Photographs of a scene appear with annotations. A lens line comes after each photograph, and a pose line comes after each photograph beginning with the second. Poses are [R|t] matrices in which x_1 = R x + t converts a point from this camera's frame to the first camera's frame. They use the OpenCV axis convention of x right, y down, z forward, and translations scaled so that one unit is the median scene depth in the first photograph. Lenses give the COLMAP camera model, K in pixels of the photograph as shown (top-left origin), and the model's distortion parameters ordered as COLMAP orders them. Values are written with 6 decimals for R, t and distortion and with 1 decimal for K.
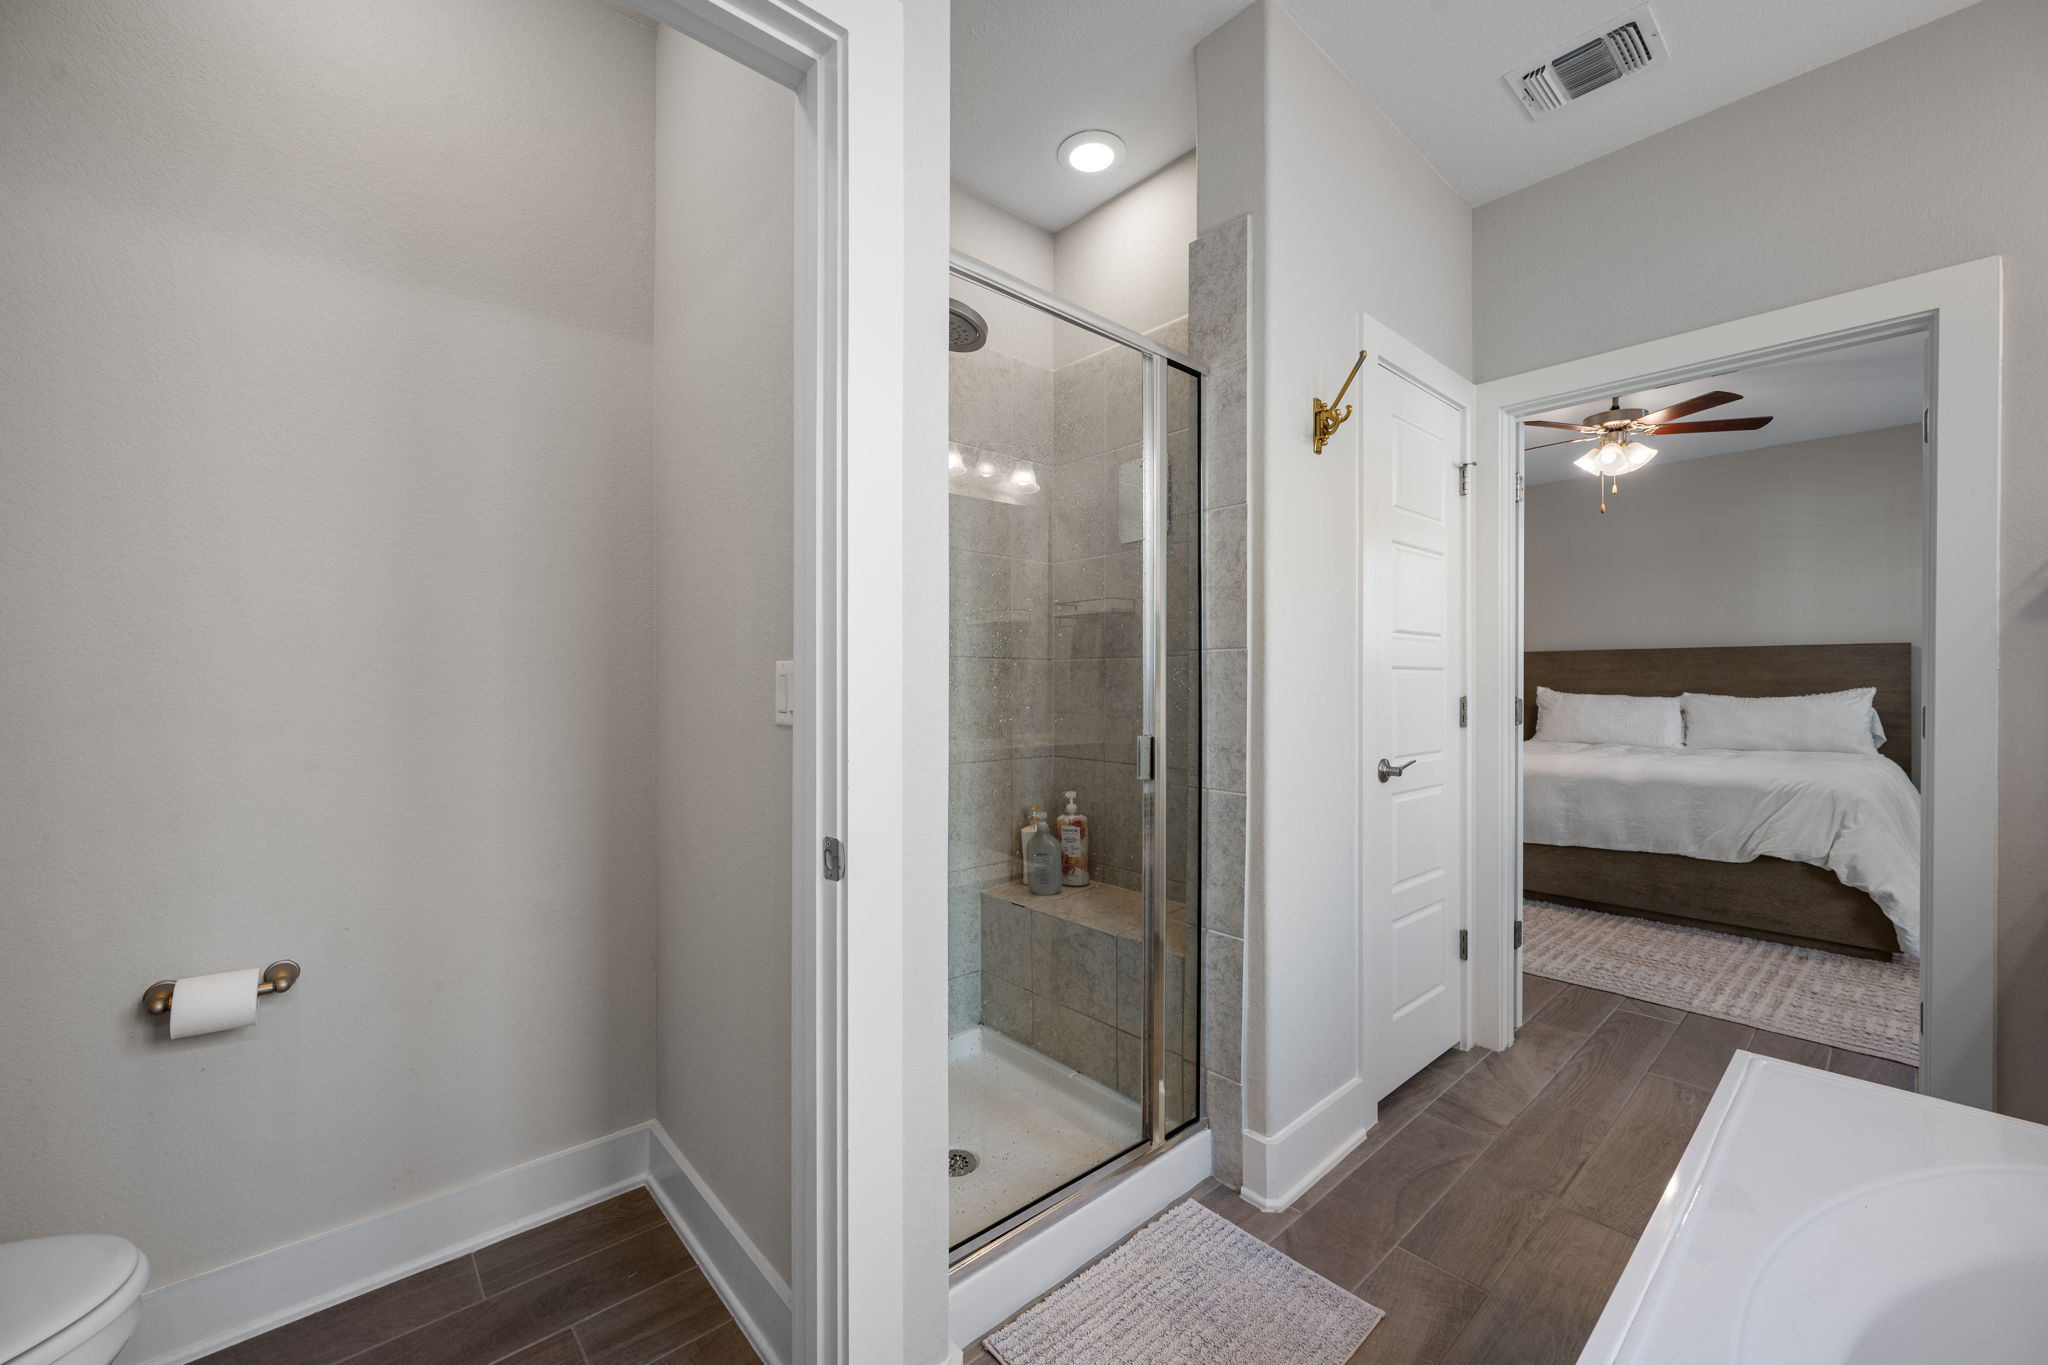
lens RADIAL K [[801.4, 0, 1025.0], [0, 801.4, 677.6], [0, 0, 1]] dist [-0.000743, -0.000104]
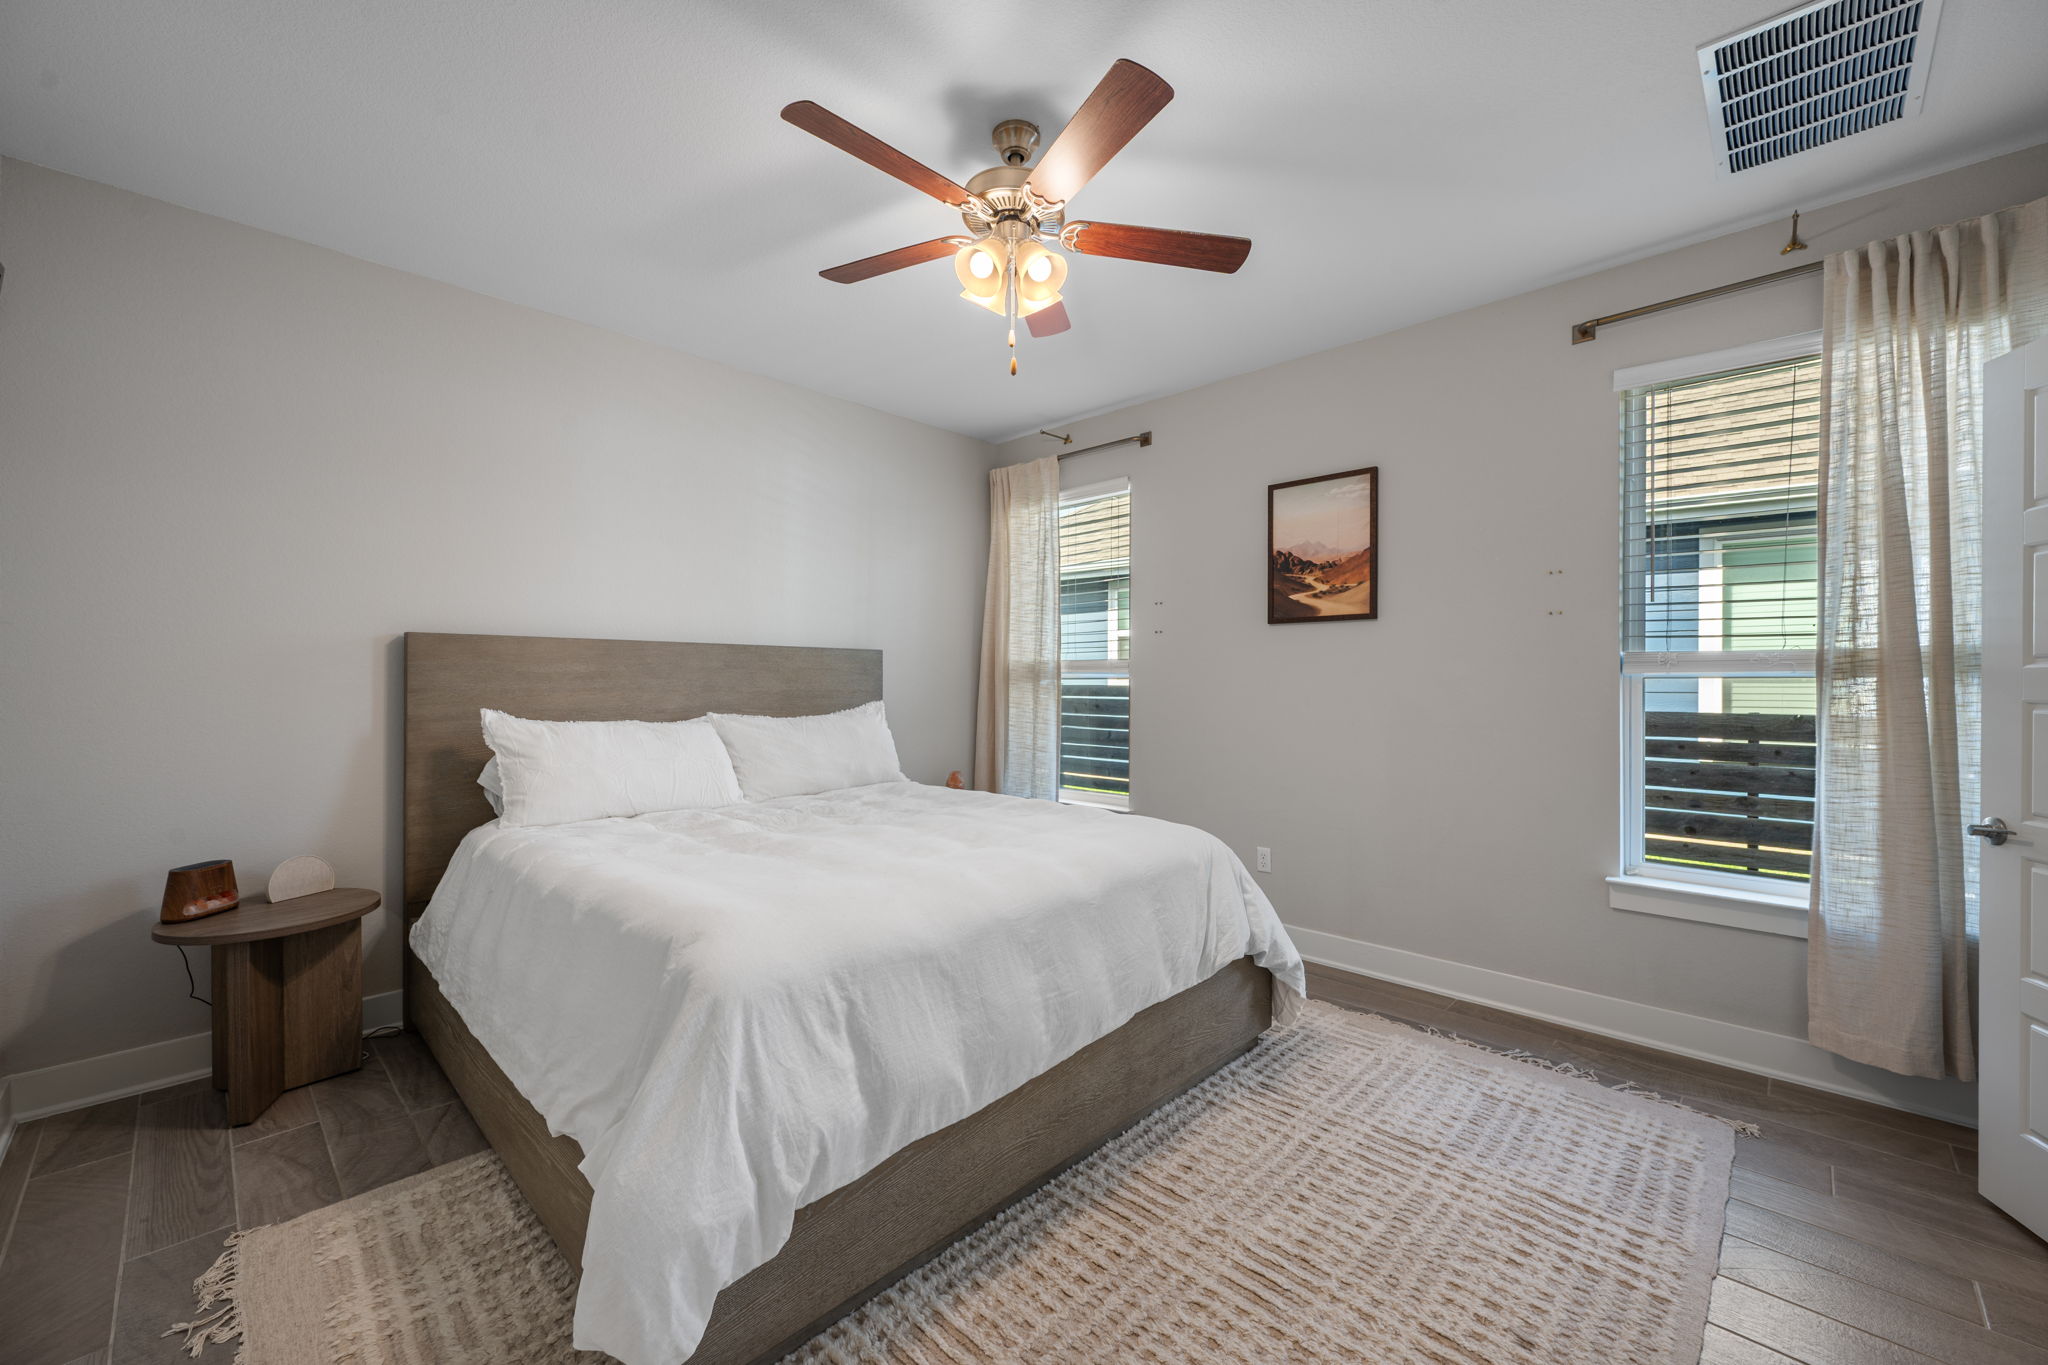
lens RADIAL K [[801.4, 0, 1025.0], [0, 801.4, 677.6], [0, 0, 1]] dist [-0.000743, -0.000104]
pose [[-0.067753, -0.000168, 0.997702, 0.173280], [-0.009849, 0.999951, -0.000501, -0.012373], [-0.997654, -0.009860, -0.067751, 0.844089]]
